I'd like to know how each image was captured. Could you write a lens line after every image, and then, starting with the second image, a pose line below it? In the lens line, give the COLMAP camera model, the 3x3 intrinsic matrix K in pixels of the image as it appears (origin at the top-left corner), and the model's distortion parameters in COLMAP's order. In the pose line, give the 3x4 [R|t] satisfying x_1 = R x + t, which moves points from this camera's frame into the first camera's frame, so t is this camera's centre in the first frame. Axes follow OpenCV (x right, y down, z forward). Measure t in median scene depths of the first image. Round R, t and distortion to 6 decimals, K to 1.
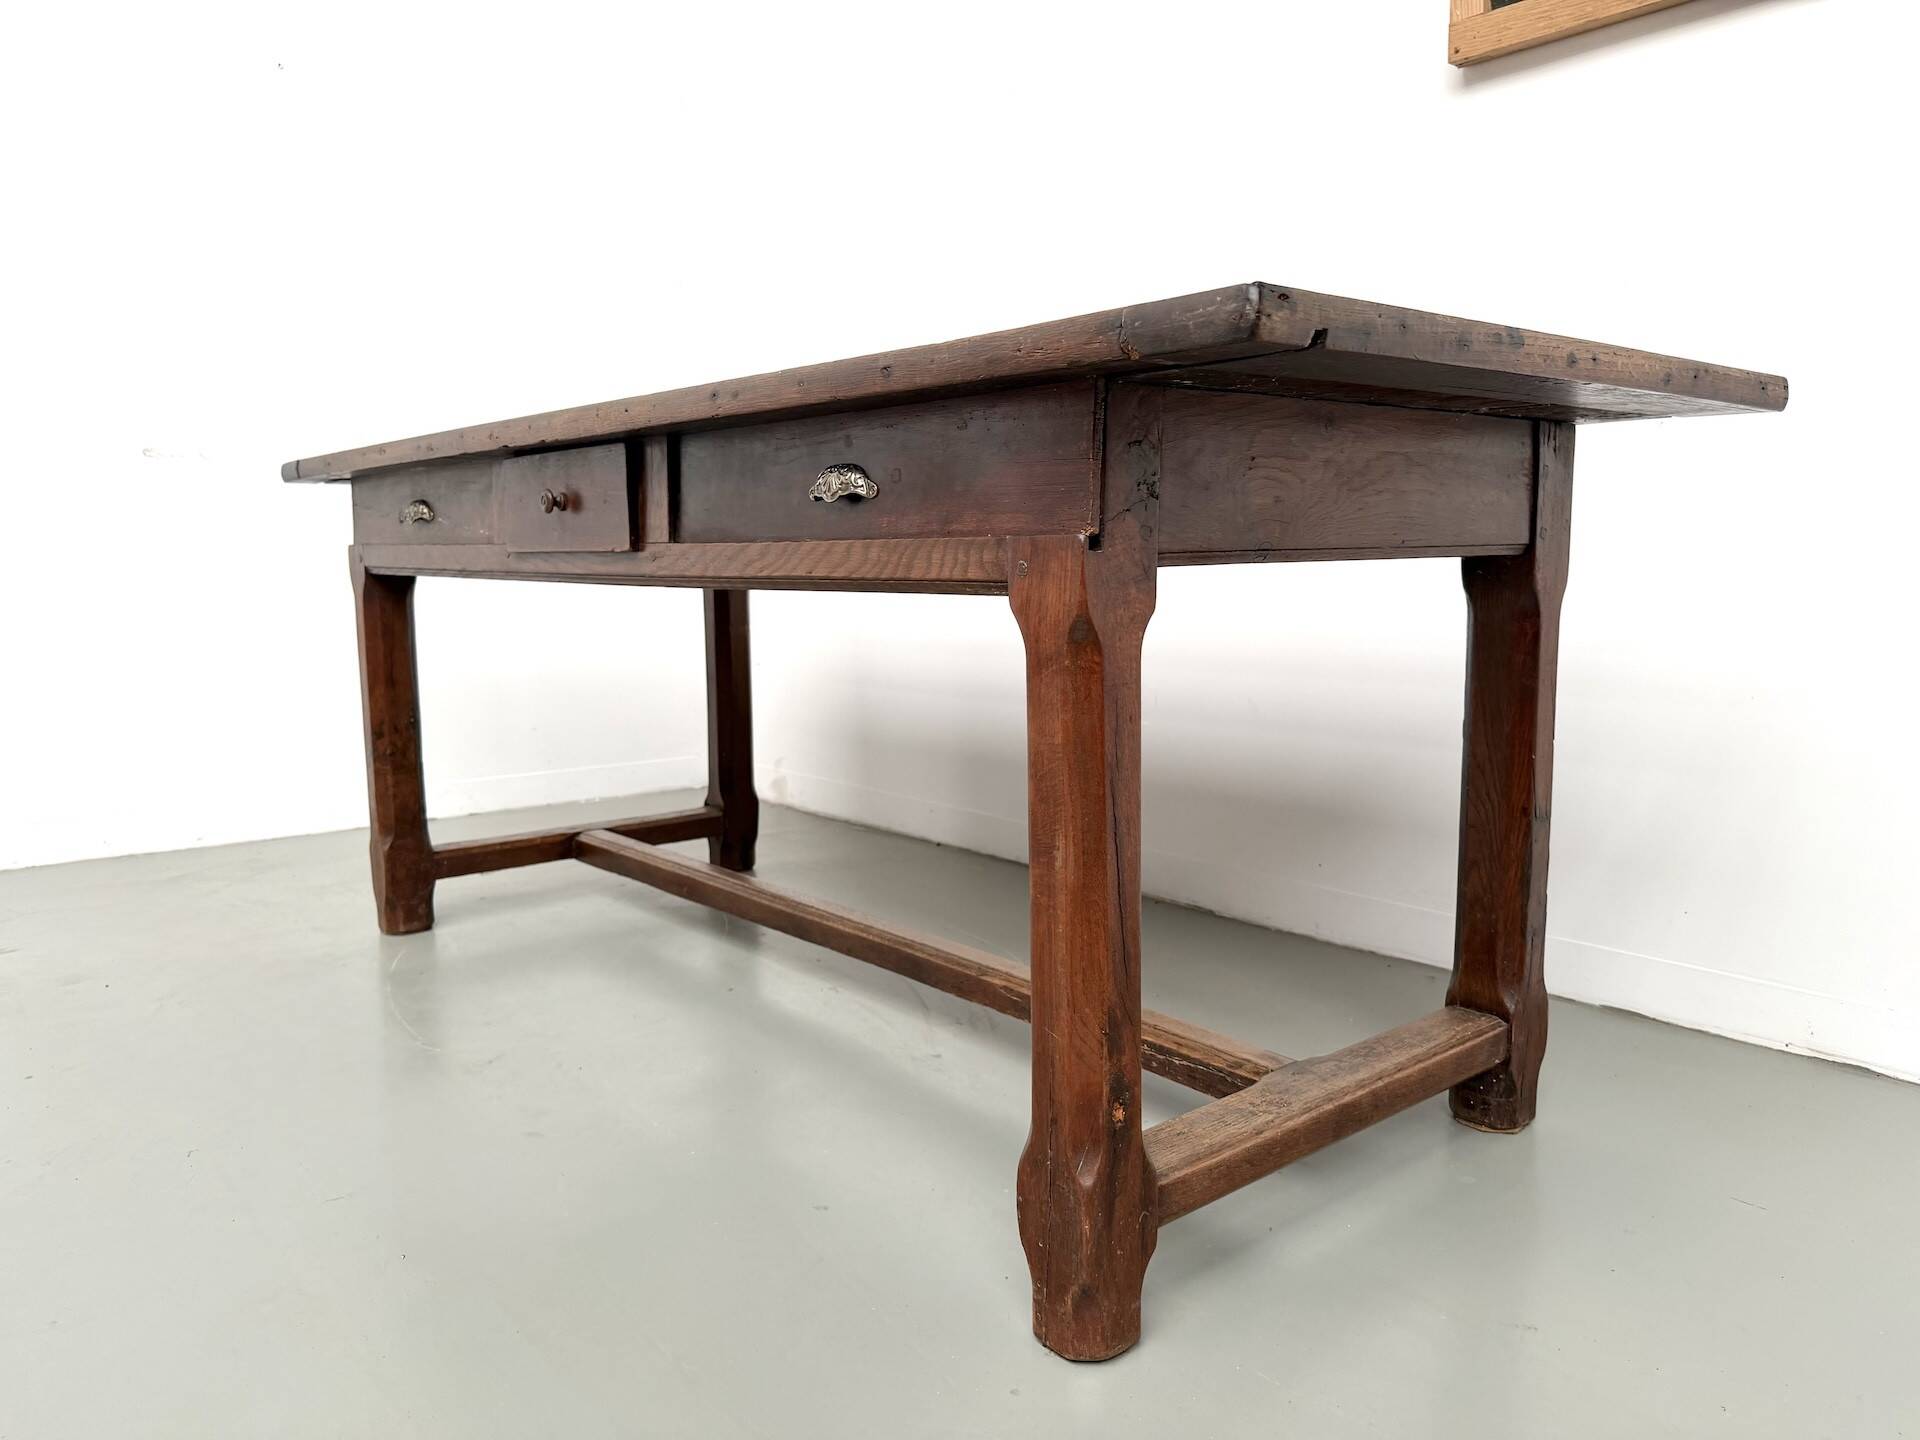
lens RADIAL K [[1354.5, 0, 974.8], [0, 1354.5, 733.5], [0, 0, 1]] dist [0.118315, -0.171636]
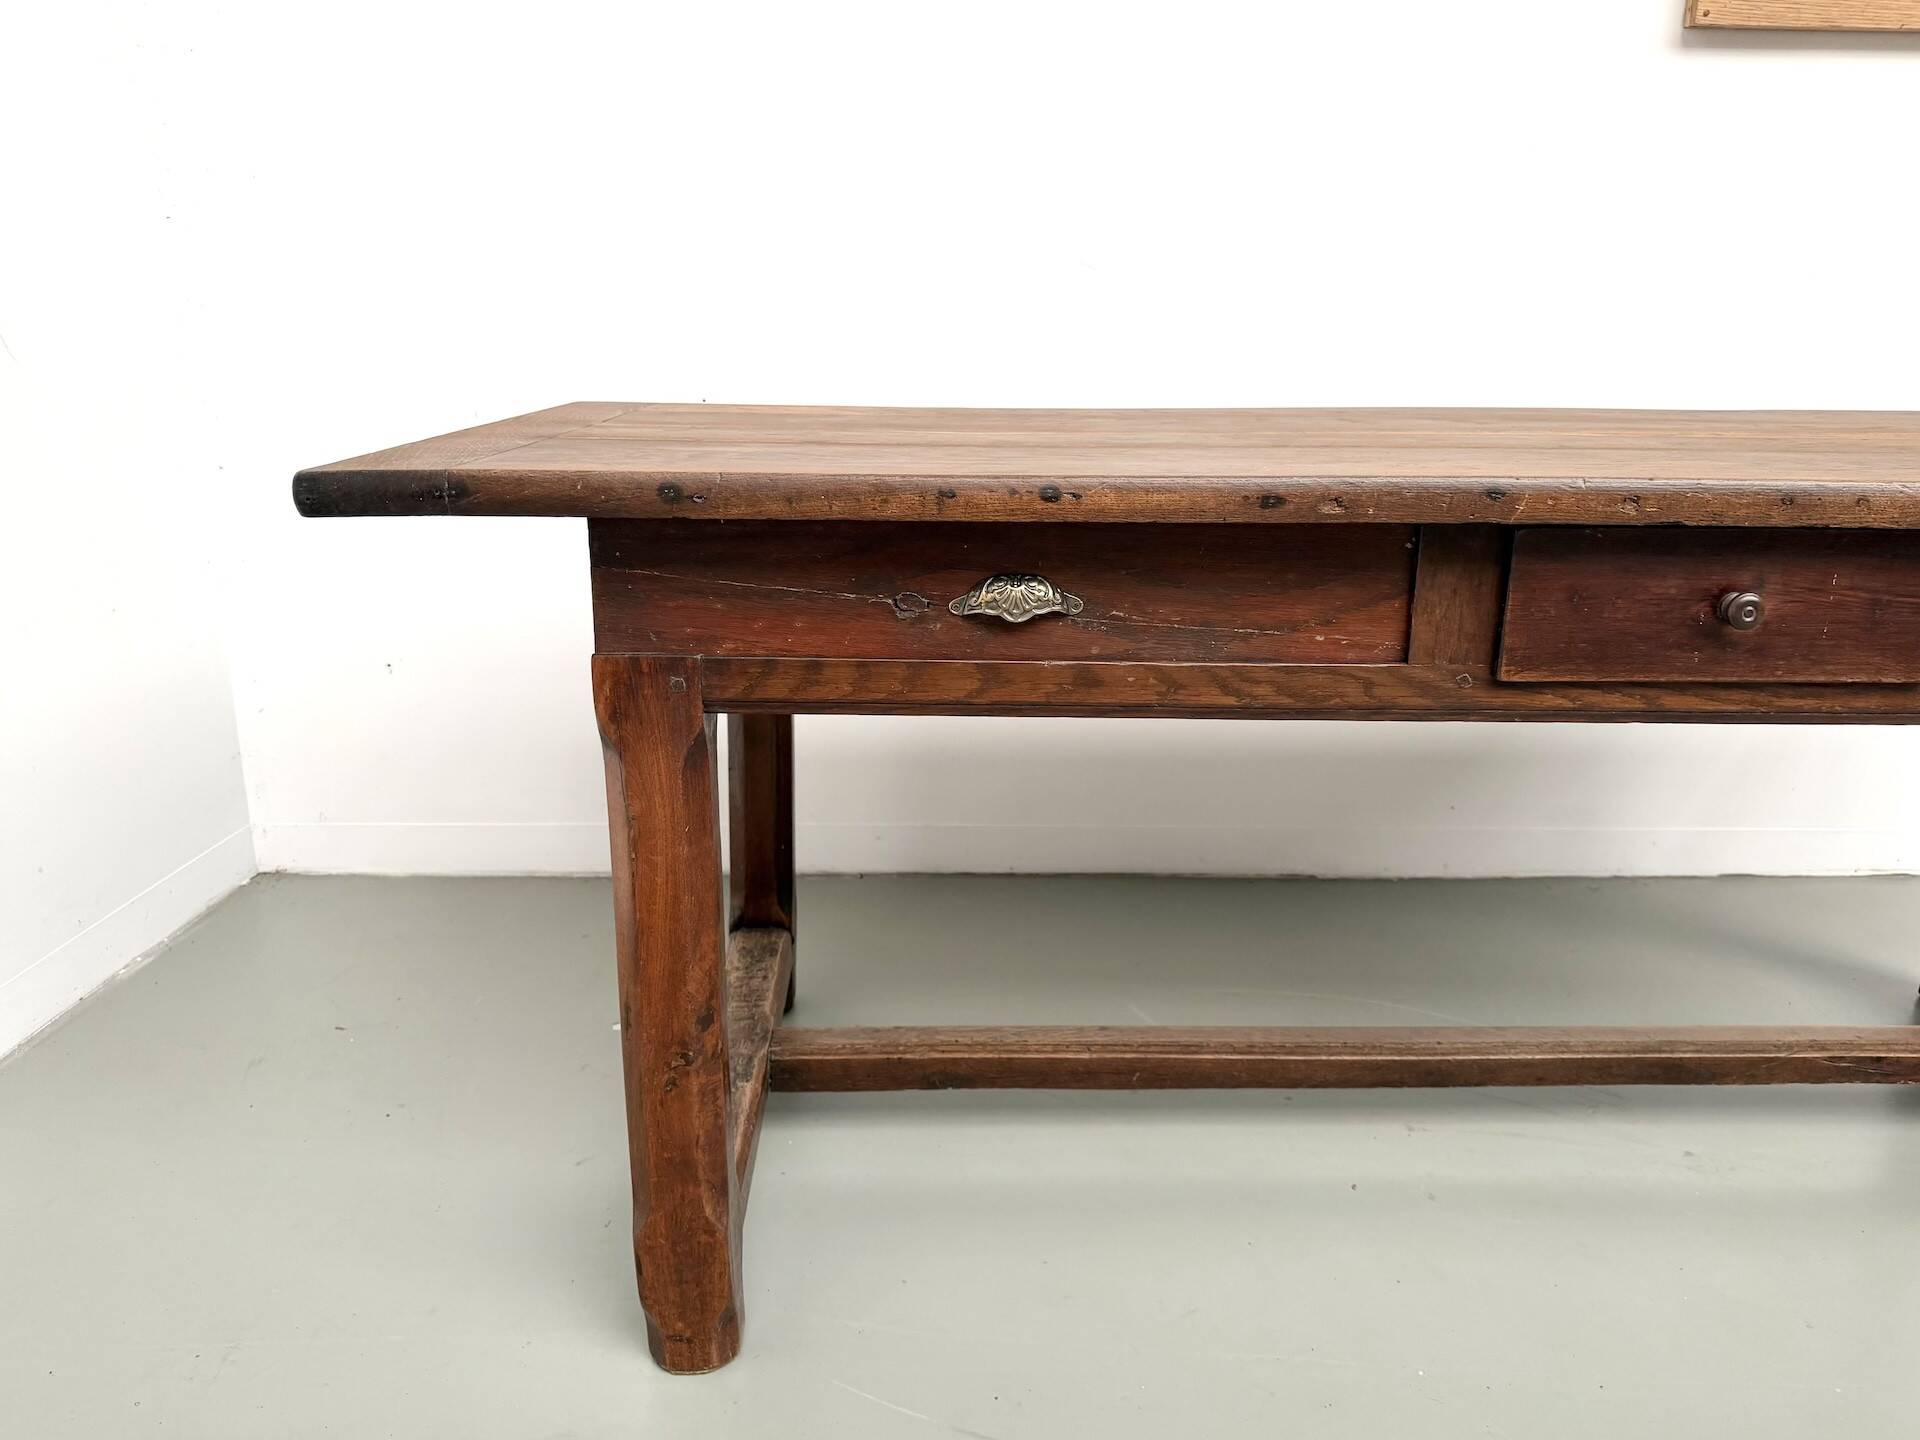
lens RADIAL K [[1393.5, 0, 948.1], [0, 1393.5, 720.3], [0, 0, 1]] dist [0.115923, -0.196174]
pose [[0.634042, -0.203859, 0.745944, -1.157285], [0.087312, 0.977330, 0.192881, -0.310271], [-0.768354, -0.057165, 0.637468, 0.964162]]
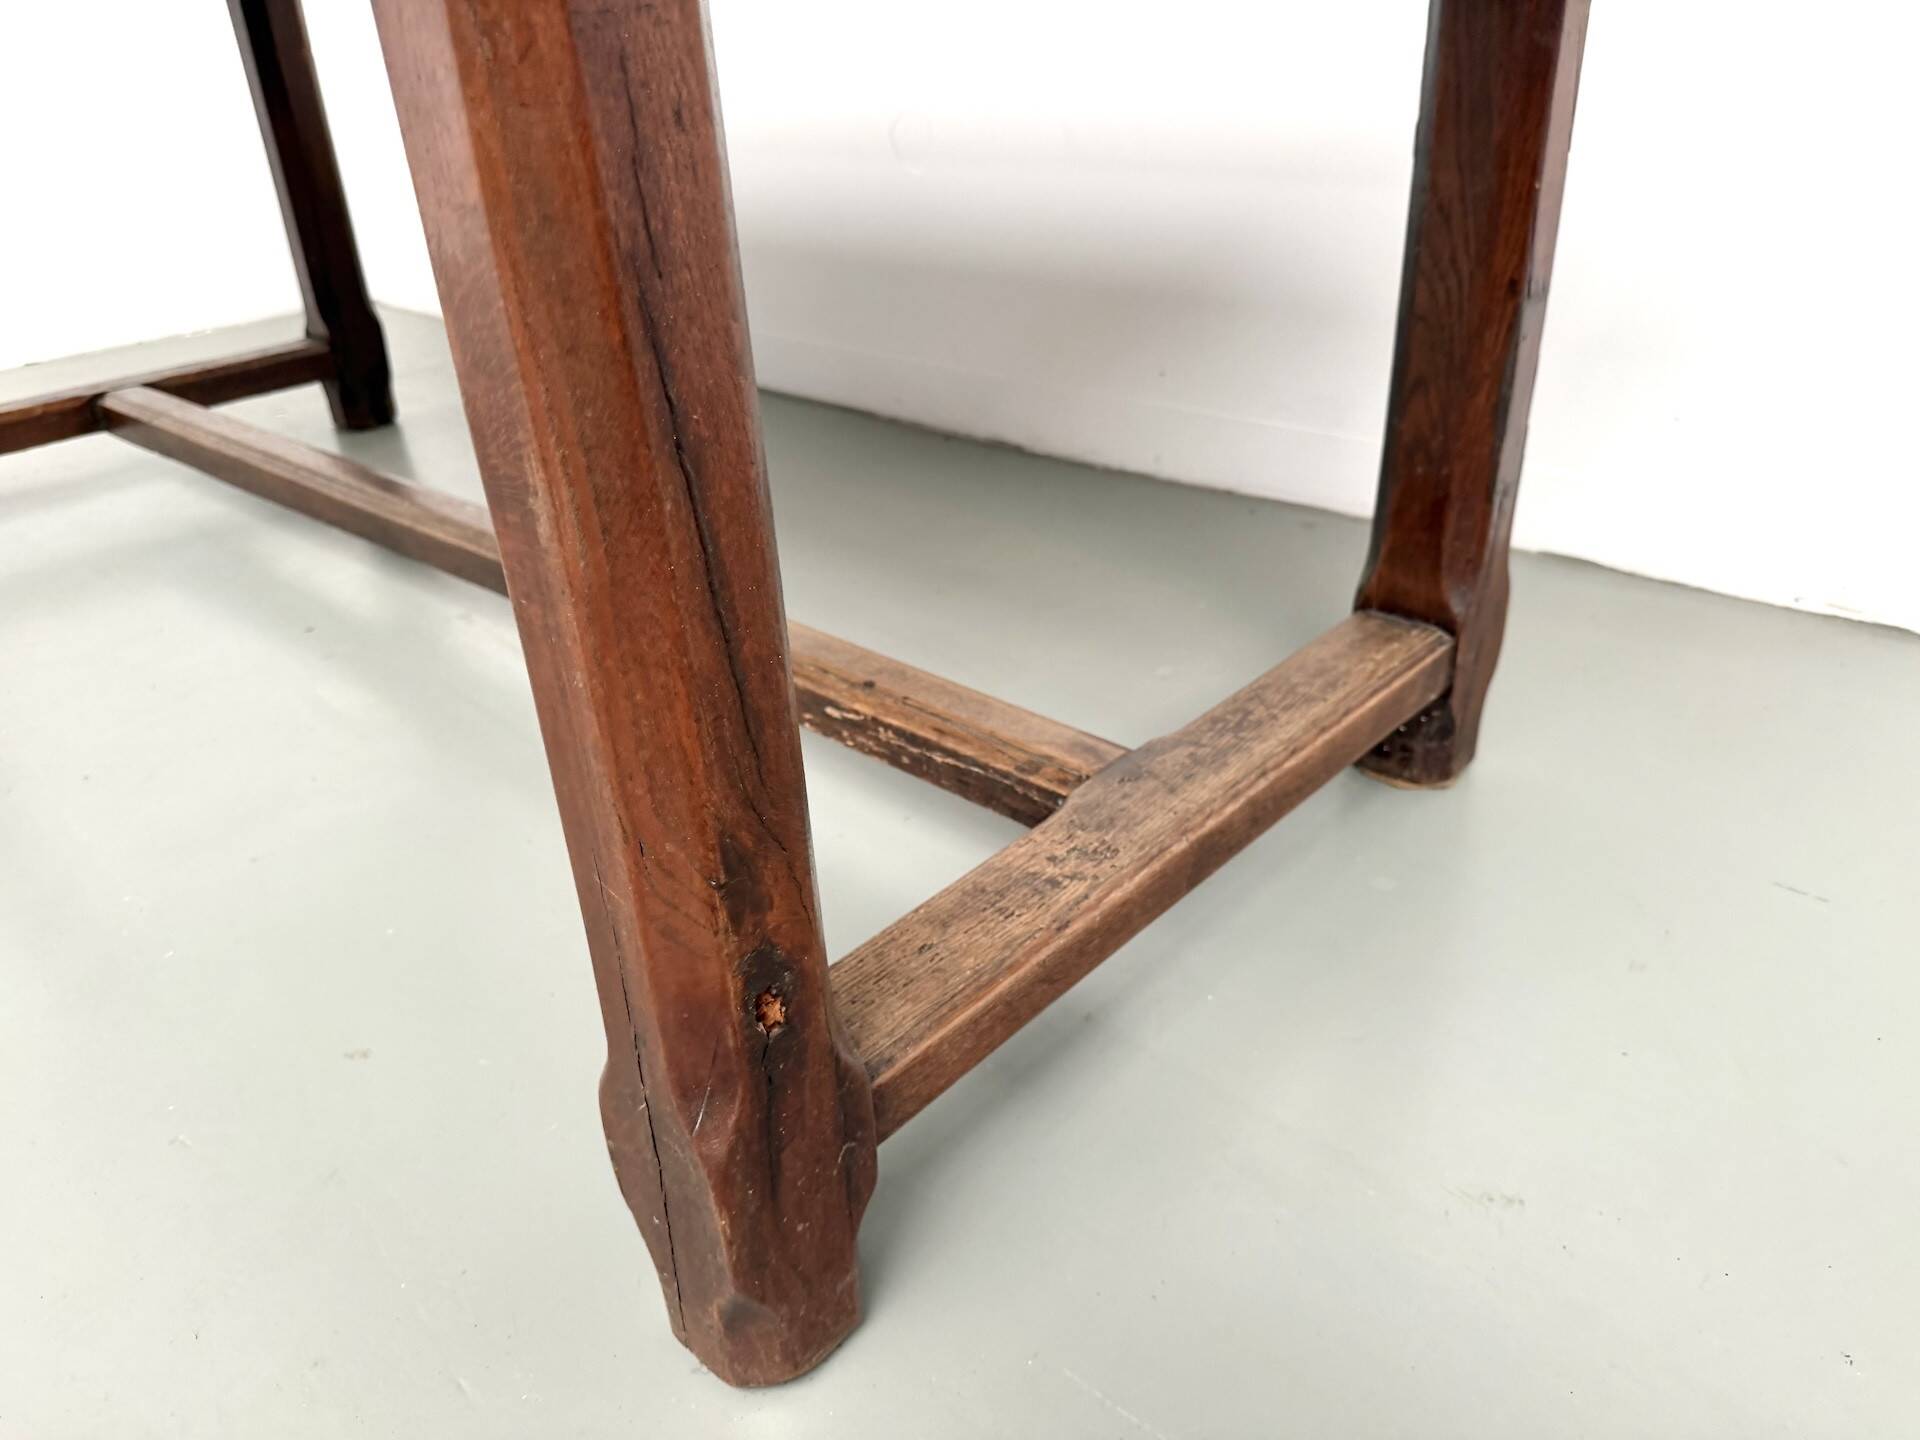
lens RADIAL K [[1363.6, 0, 939.6], [0, 1363.6, 733.6], [0, 0, 1]] dist [0.137638, -0.192557]
pose [[0.993091, -0.089726, 0.075626, 0.100807], [0.056997, 0.932170, 0.357506, 0.009071], [-0.102574, -0.350725, 0.930844, 0.421131]]
